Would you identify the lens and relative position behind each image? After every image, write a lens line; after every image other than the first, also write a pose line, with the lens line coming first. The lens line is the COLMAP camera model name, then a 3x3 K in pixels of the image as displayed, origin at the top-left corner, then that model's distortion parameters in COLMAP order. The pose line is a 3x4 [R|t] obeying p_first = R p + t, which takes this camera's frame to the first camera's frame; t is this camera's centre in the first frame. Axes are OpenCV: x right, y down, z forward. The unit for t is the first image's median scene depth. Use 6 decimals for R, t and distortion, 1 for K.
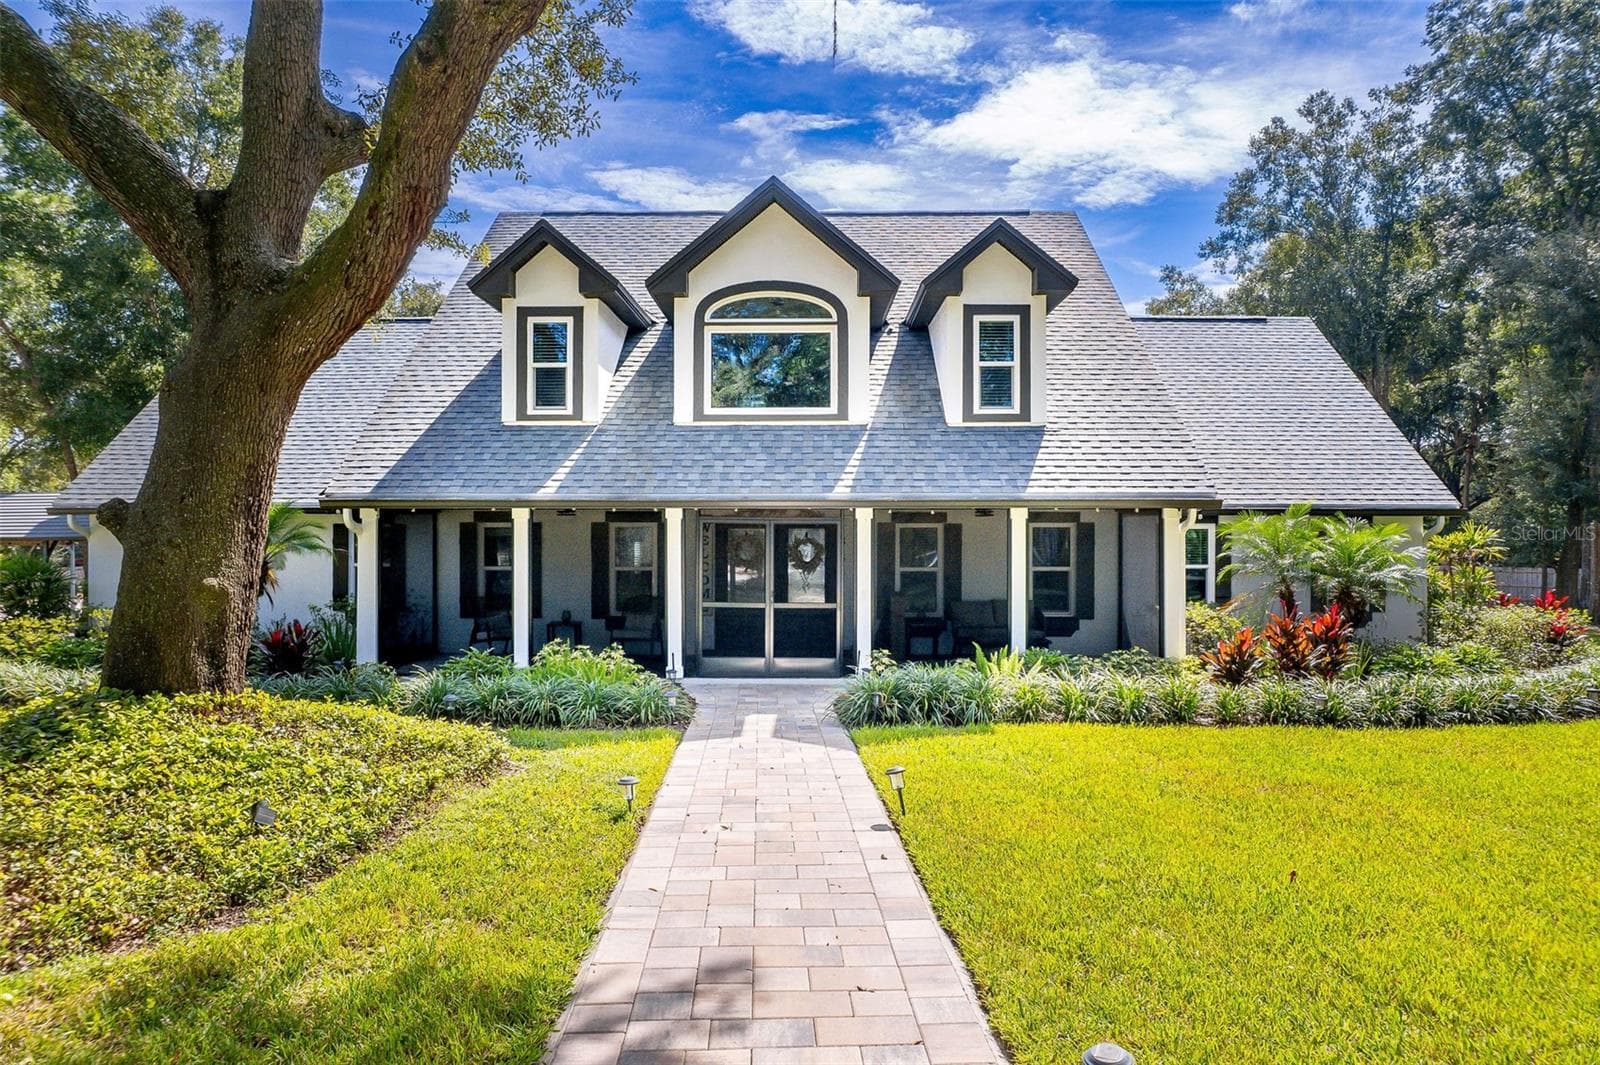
lens RADIAL K [[1024.7, 0, 794.8], [0, 1024.7, 529.6], [0, 0, 1]] dist [-0.074925, 0.068864]
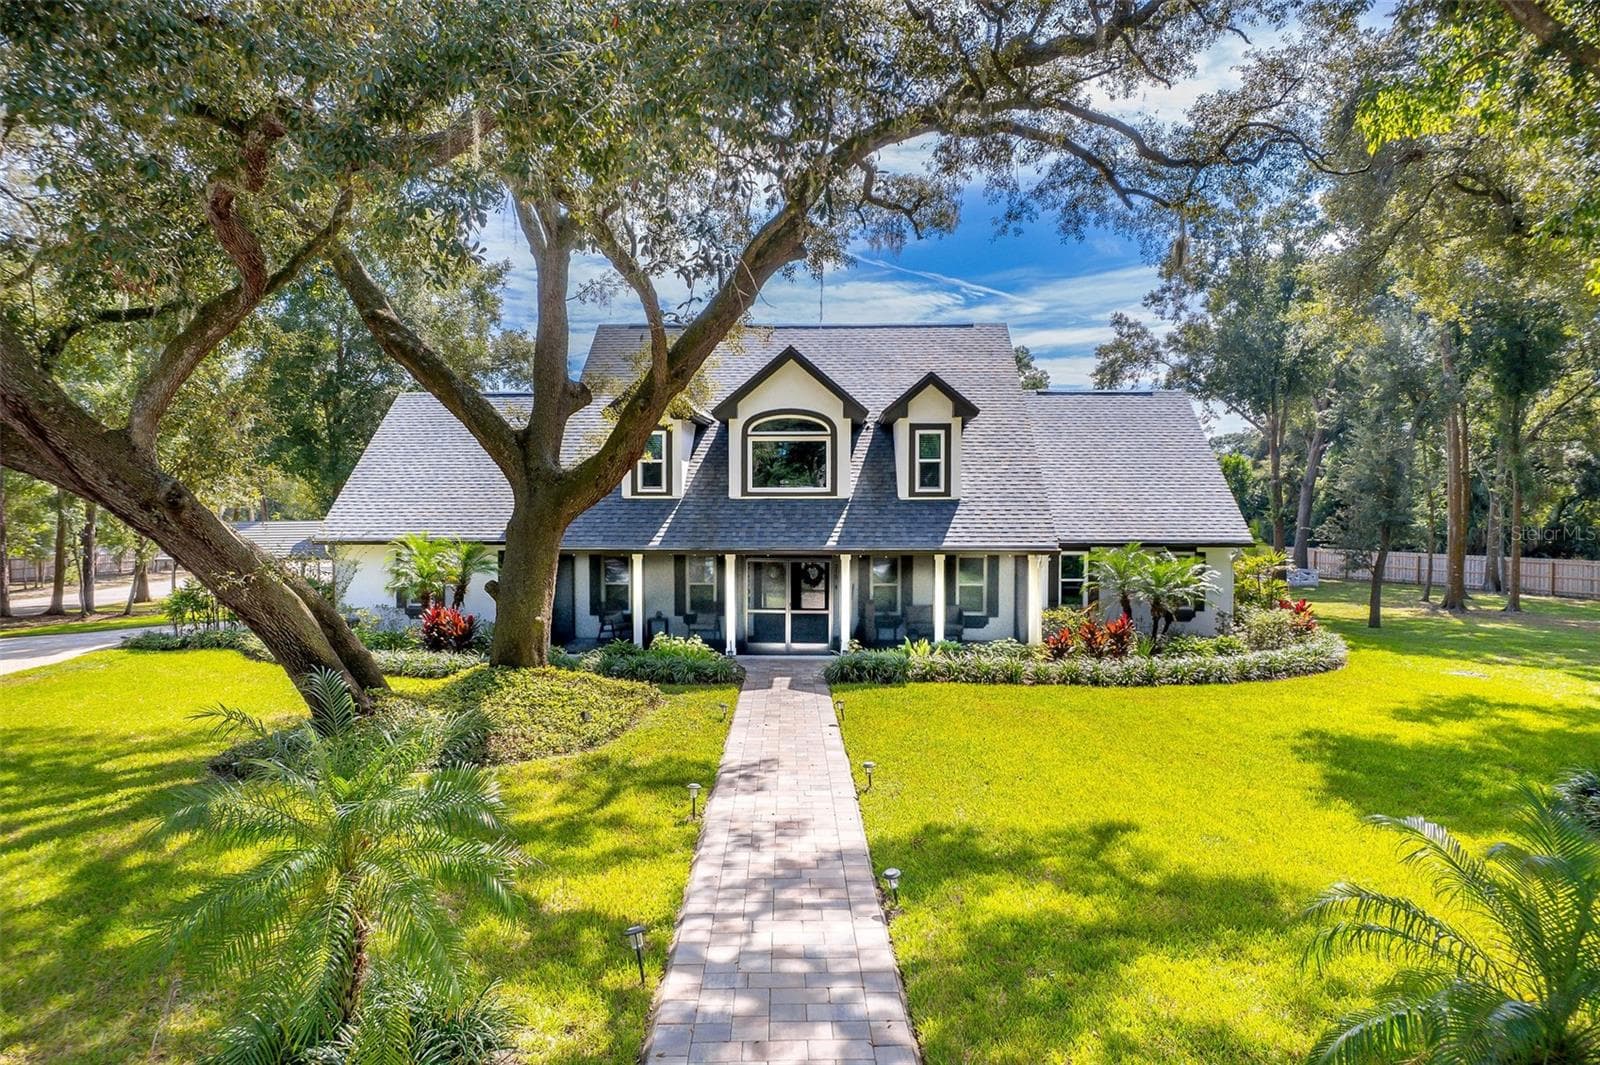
lens RADIAL K [[1024.7, 0, 790.0], [0, 1024.7, 520.7], [0, 0, 1]] dist [-0.074925, 0.068864]
pose [[0.999539, -0.001193, -0.030346, 0.027020], [0.001986, 0.999657, 0.026115, -0.110649], [0.030305, -0.026163, 0.999198, -0.618544]]
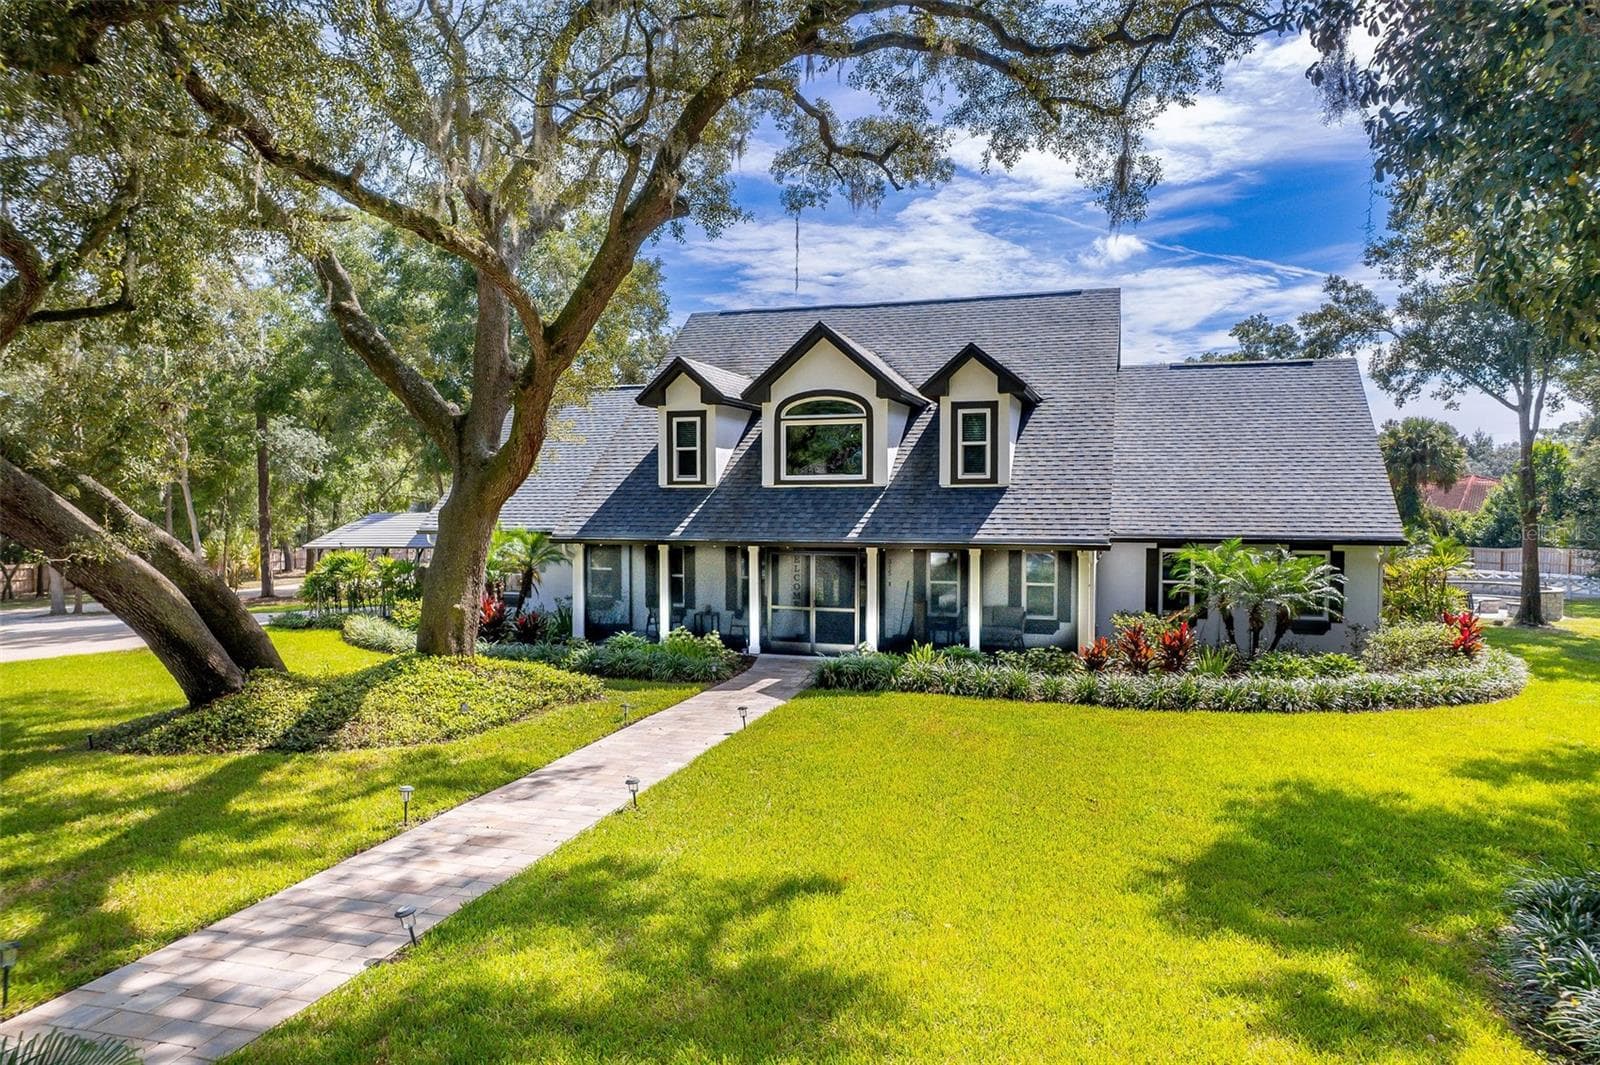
lens RADIAL K [[1024.7, 0, 793.1], [0, 1024.7, 525.2], [0, 0, 1]] dist [-0.074925, 0.068864]
pose [[0.952540, 0.004392, -0.304382, 0.393595], [0.005119, 0.999523, 0.030442, -0.093217], [0.304371, -0.030555, 0.952063, -0.440829]]
